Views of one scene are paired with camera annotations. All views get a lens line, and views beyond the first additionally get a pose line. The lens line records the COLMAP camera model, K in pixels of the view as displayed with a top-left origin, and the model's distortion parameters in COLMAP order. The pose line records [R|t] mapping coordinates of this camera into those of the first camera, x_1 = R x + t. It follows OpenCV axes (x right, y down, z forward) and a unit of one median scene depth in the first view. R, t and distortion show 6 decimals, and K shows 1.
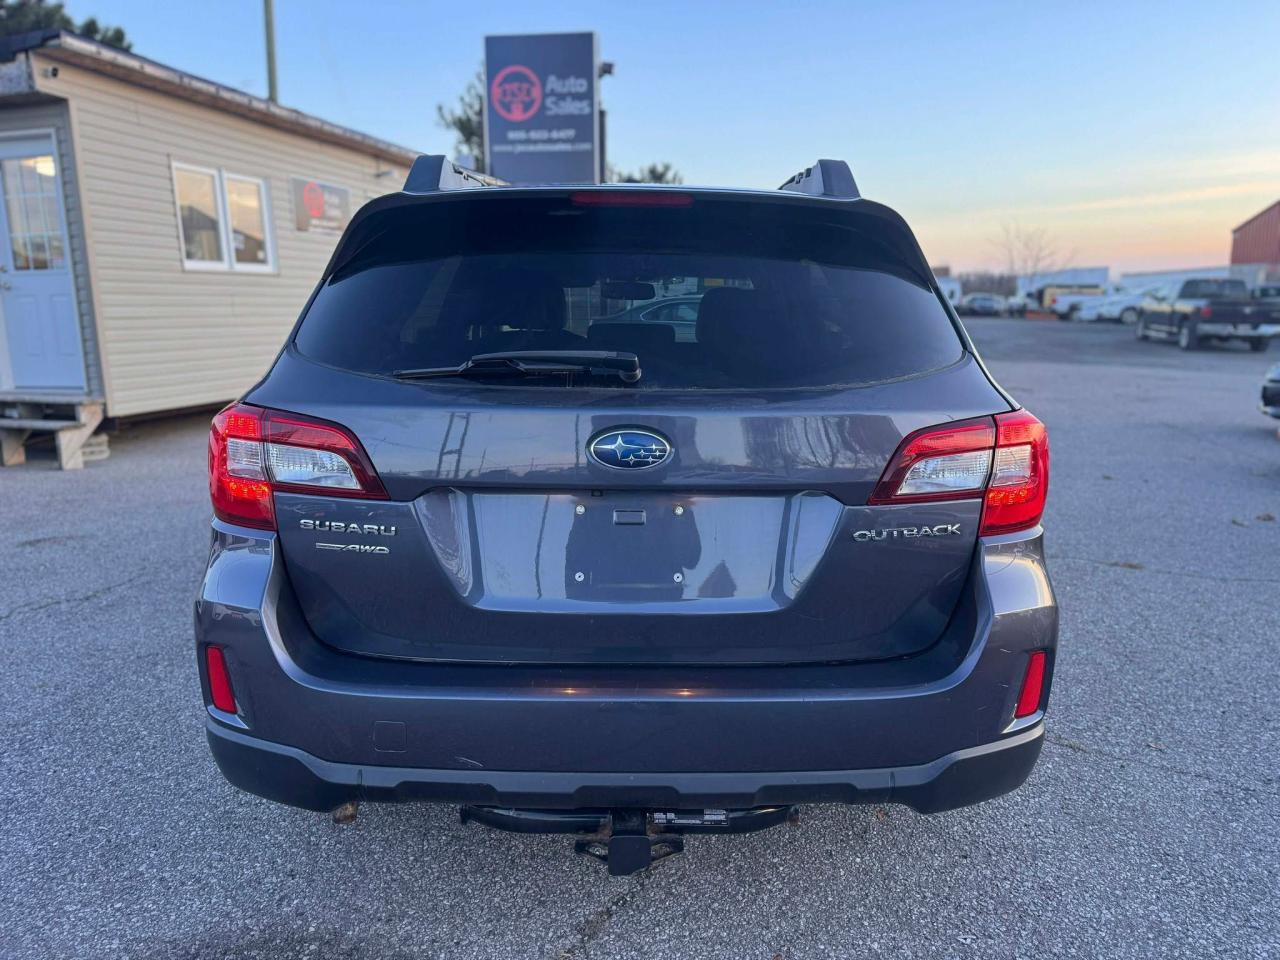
lens RADIAL K [[867.9, 0, 634.3], [0, 867.9, 483.0], [0, 0, 1]] dist [0.023985, -0.014648]
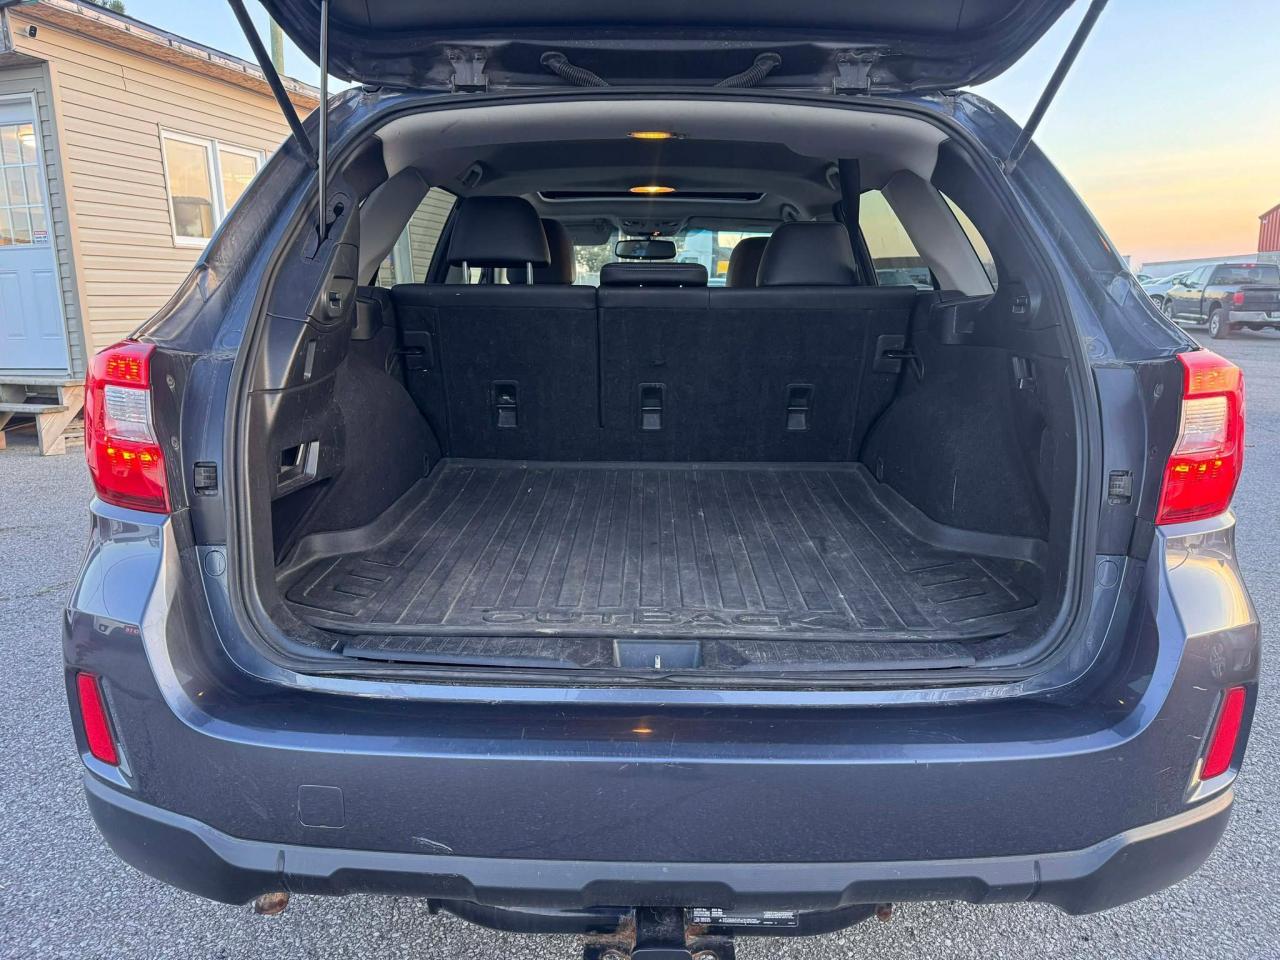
lens RADIAL K [[867.9, 0, 631.3], [0, 867.9, 477.2], [0, 0, 1]] dist [0.023985, -0.014648]
pose [[0.999880, 0.002261, -0.015337, -0.018692], [-0.002235, 0.999996, 0.001720, 0.021546], [0.015341, -0.001686, 0.999881, 0.277406]]
